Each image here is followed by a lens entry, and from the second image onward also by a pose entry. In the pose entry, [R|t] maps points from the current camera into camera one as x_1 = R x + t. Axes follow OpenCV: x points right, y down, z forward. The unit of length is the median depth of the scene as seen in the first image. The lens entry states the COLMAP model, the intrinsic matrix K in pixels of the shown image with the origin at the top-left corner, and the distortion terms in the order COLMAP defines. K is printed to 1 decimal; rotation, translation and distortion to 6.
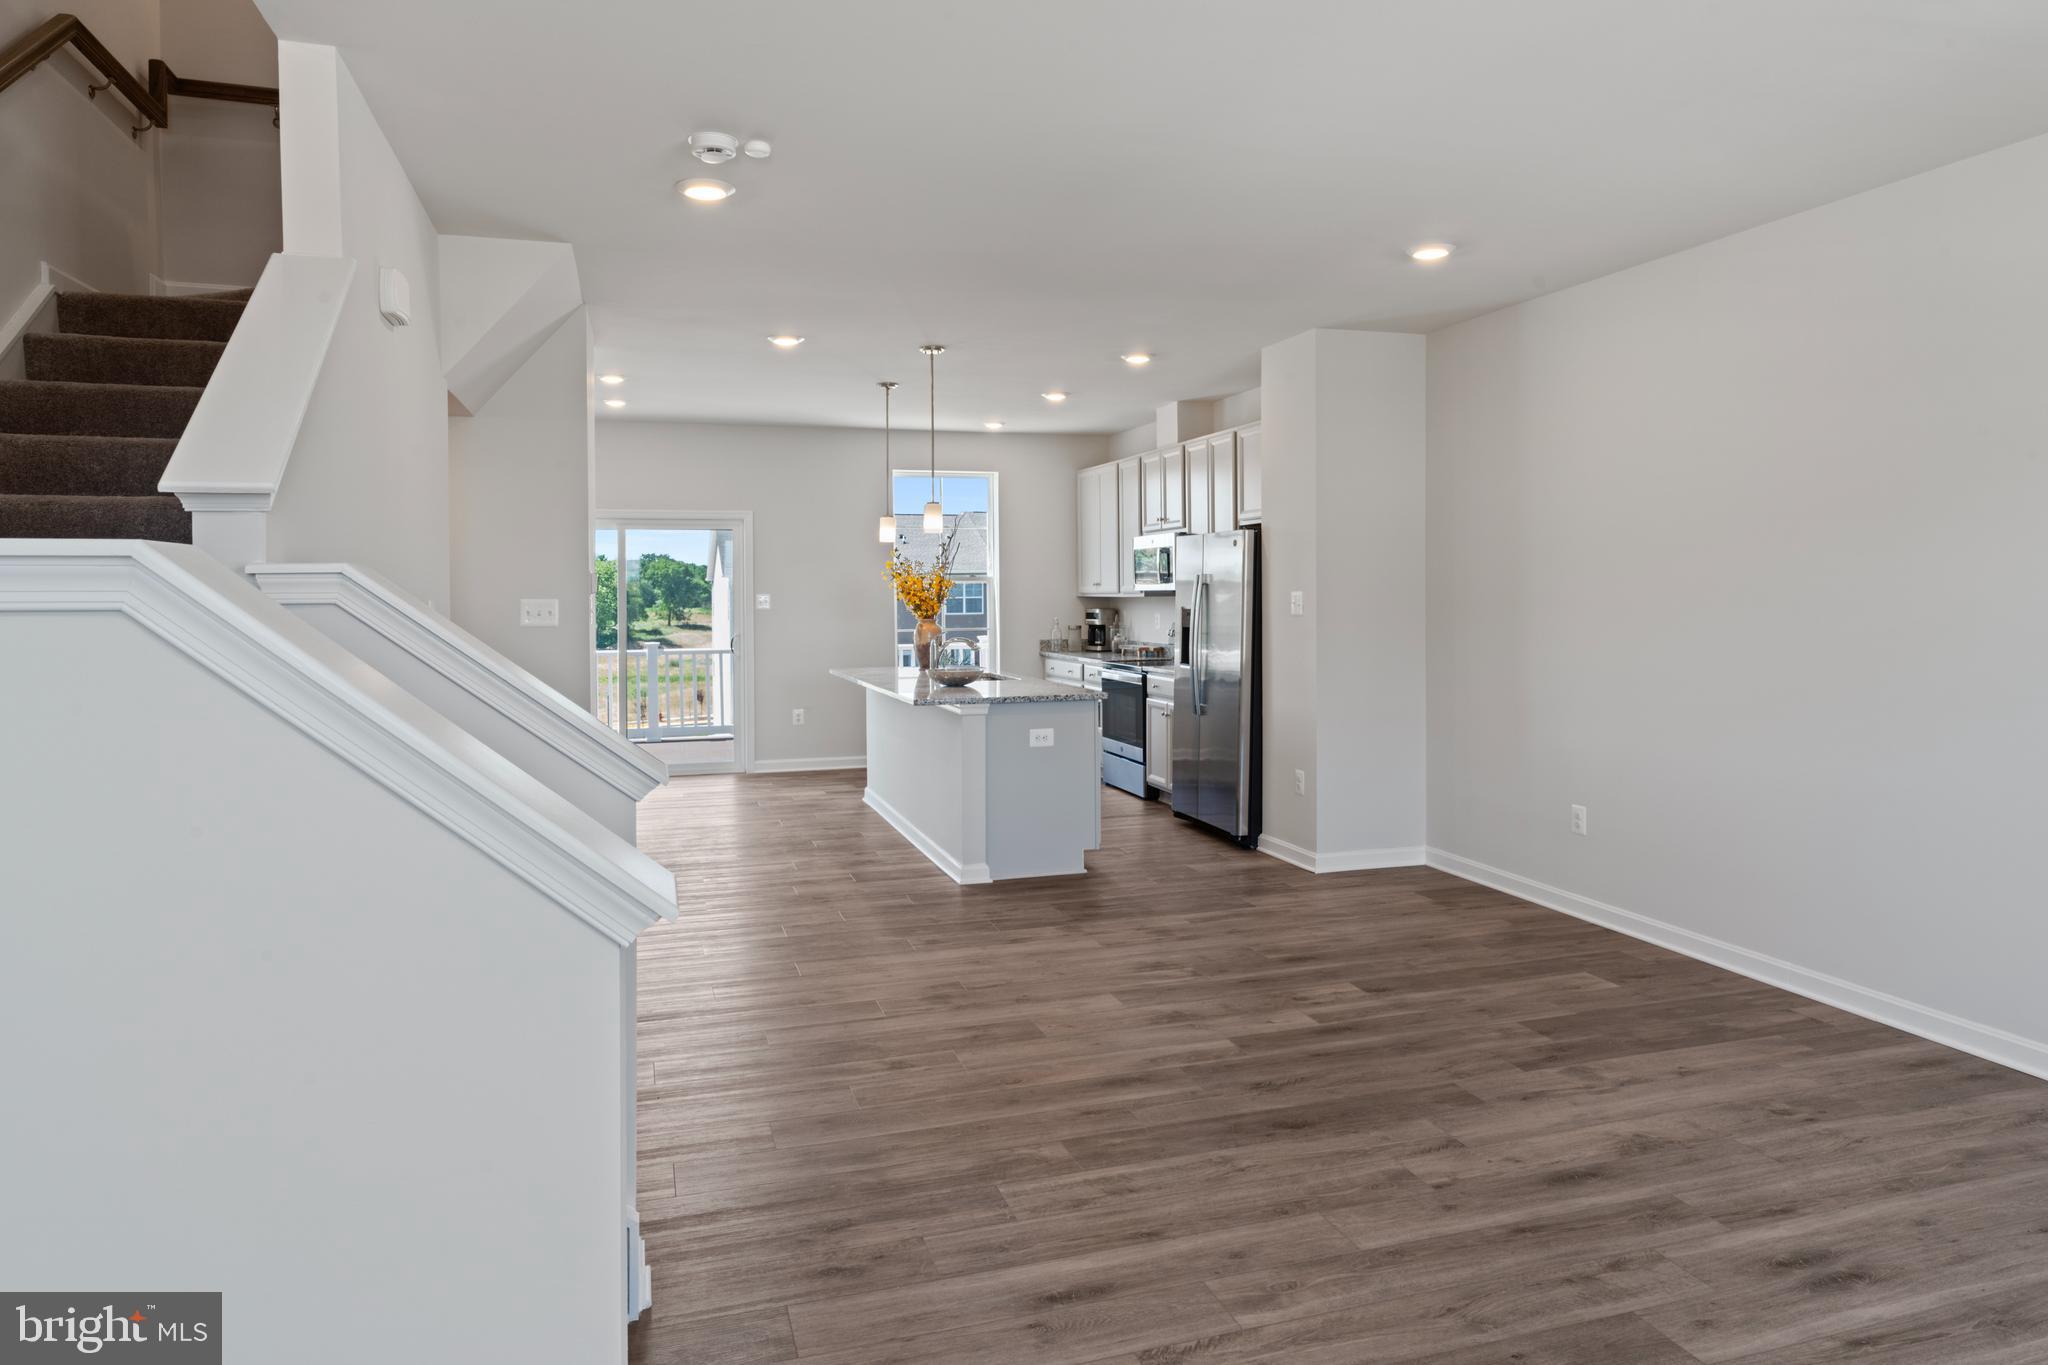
lens RADIAL K [[1239.4, 0, 1018.9], [0, 1239.4, 605.8], [0, 0, 1]] dist [0.006576, 0.001411]
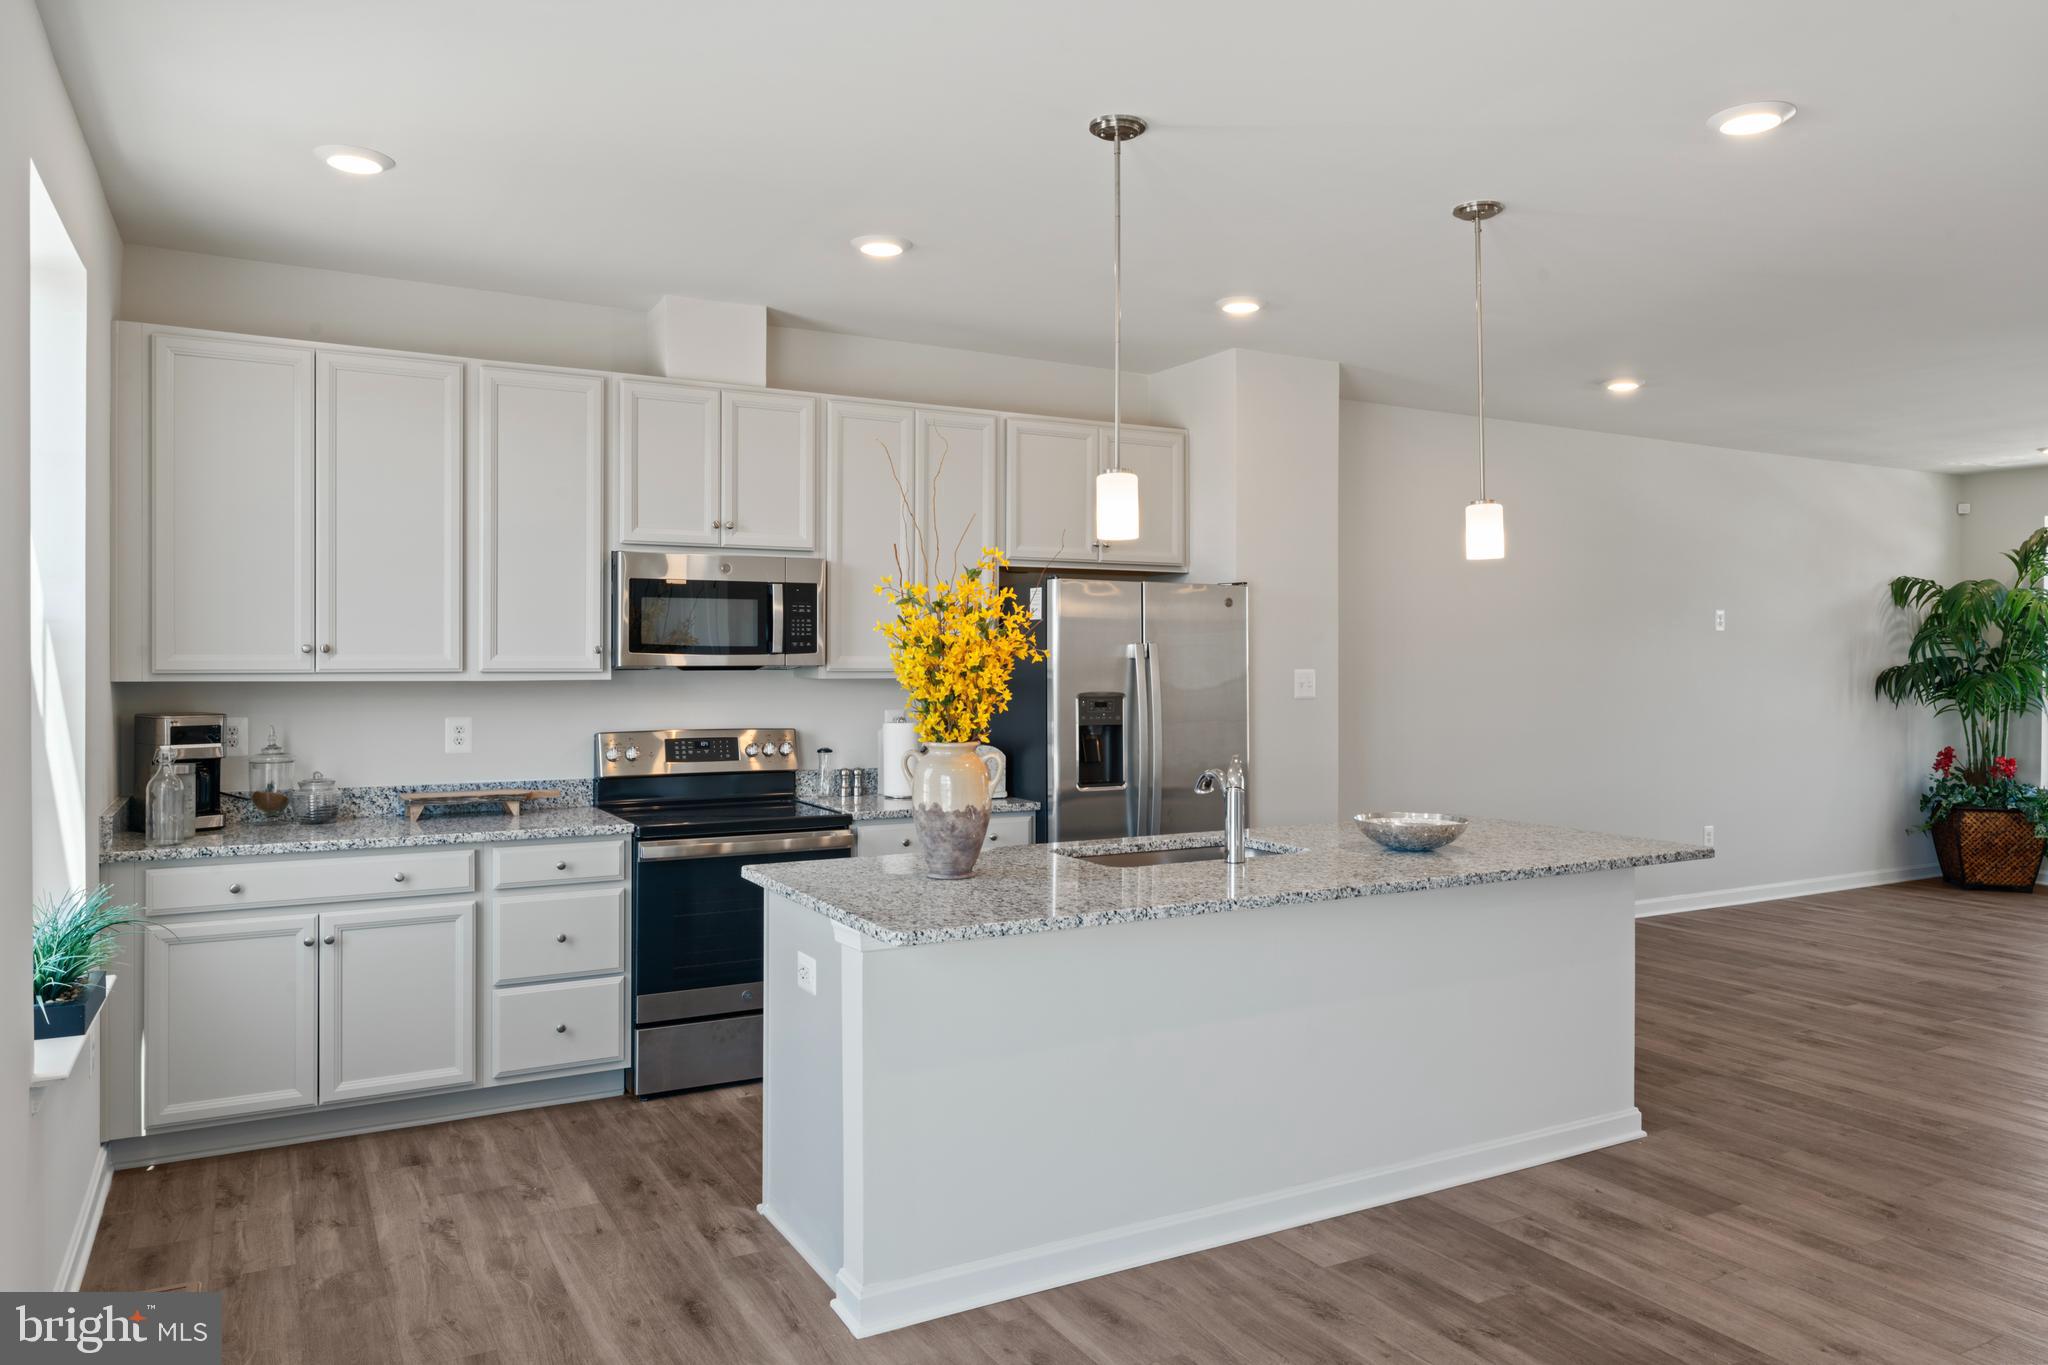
lens RADIAL K [[1377.7, 0, 1027.7], [0, 1377.7, 666.2], [0, 0, 1]] dist [-0.000461, 0.000848]
pose [[-0.206726, 0.002192, 0.978396, -1.029010], [0.009991, 0.999950, -0.000129, -0.025049], [-0.978348, 0.009749, -0.206737, 2.238943]]
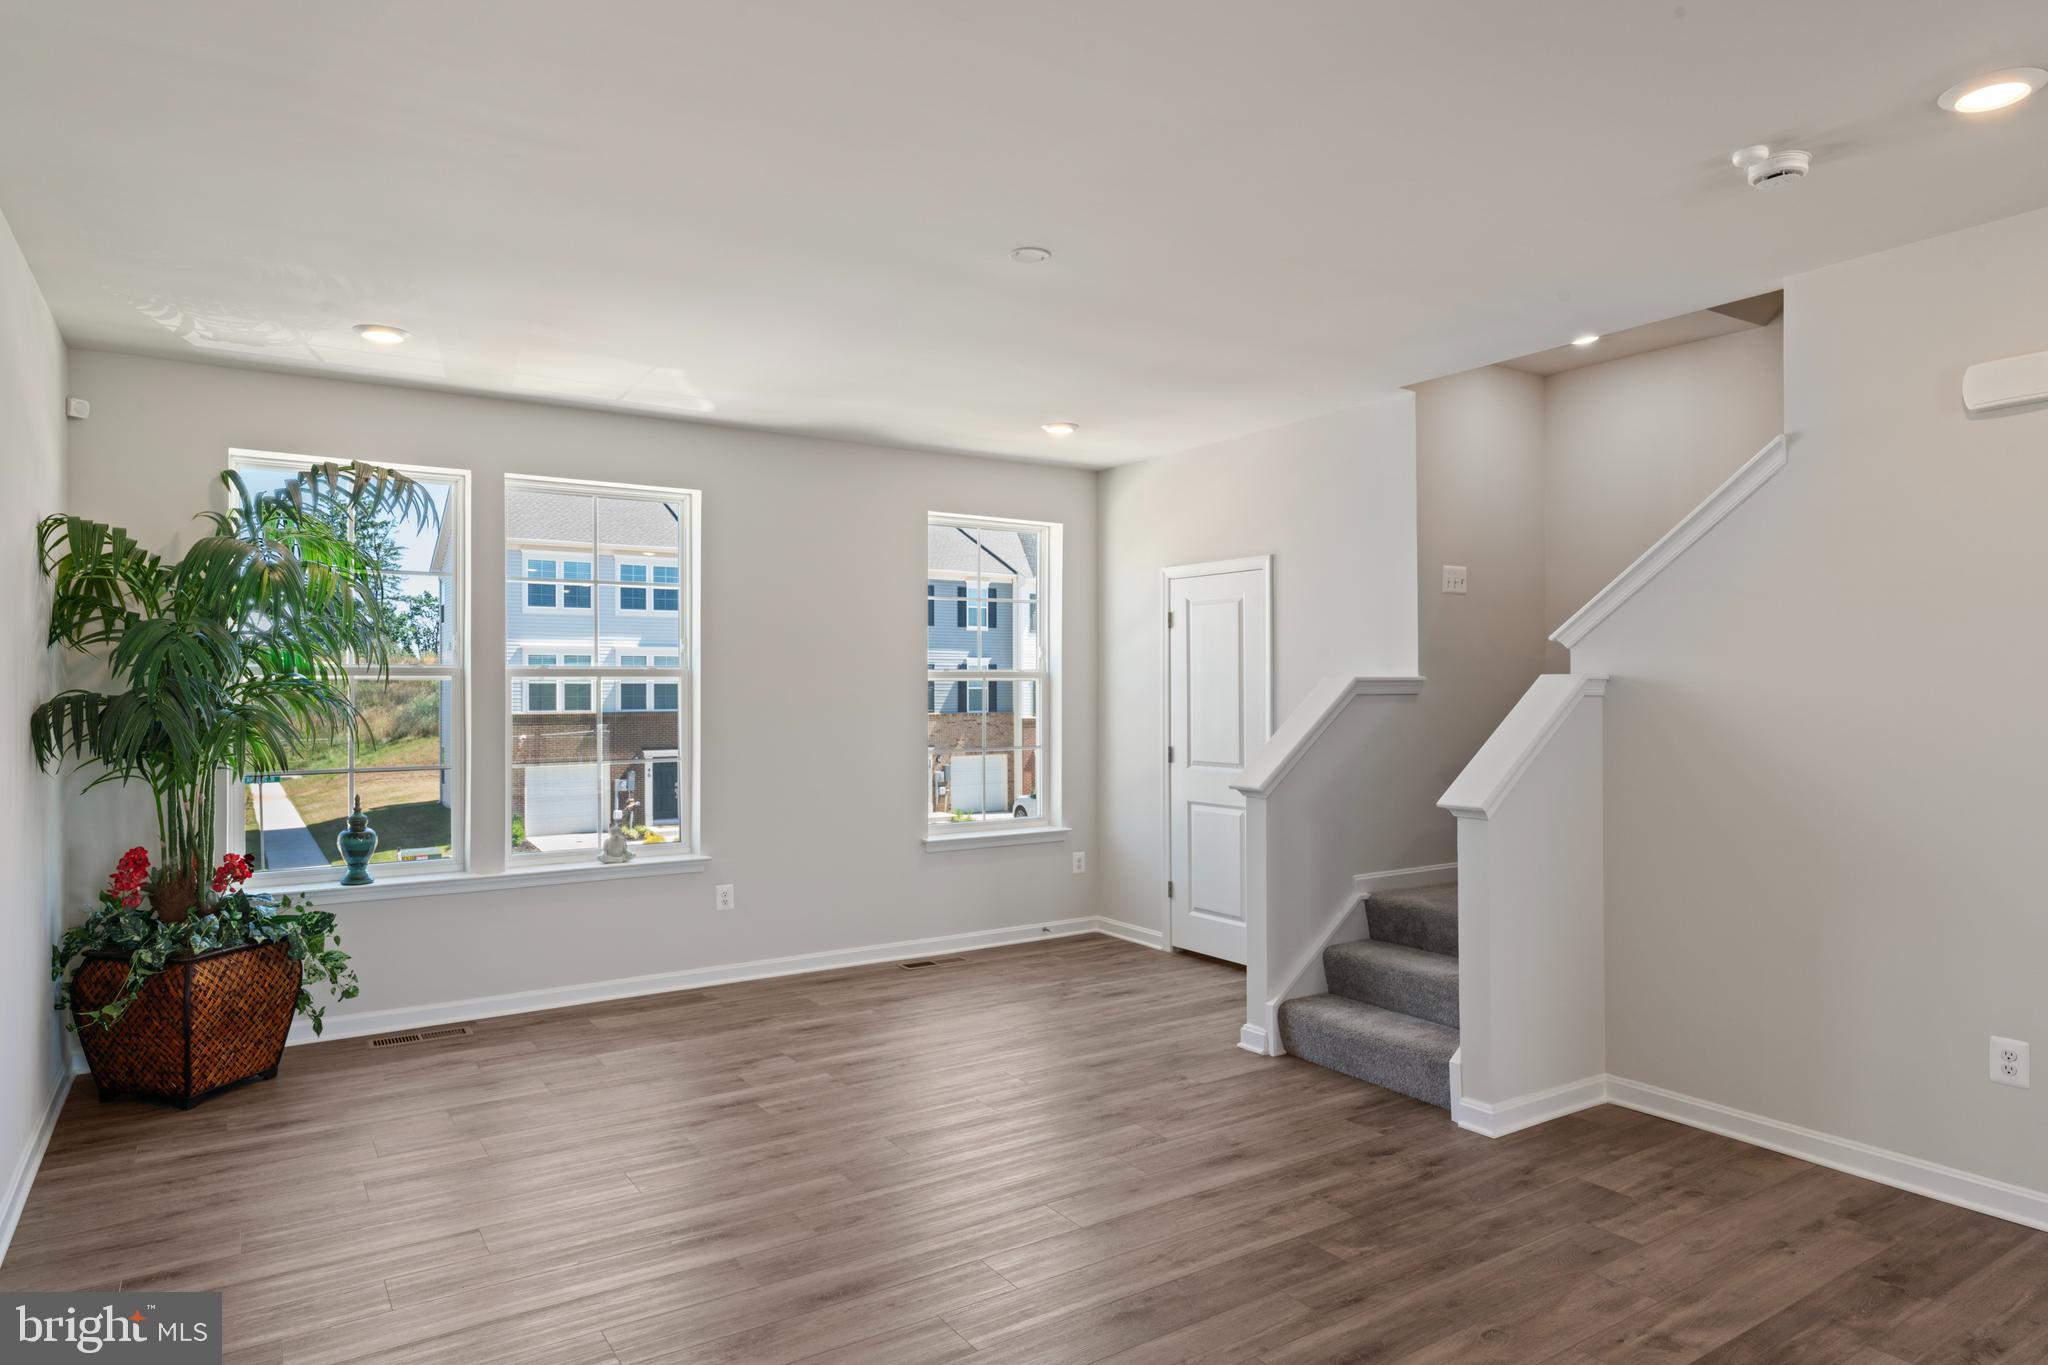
lens RADIAL K [[1214.7, 0, 1035.0], [0, 1214.7, 685.3], [0, 0, 1]] dist [0.000380, 0.000800]
pose [[-0.959568, 0.009434, -0.281318, 0.437354], [0.006567, 0.999916, 0.011132, -0.025575], [0.281400, 0.008835, -0.959550, 1.514862]]
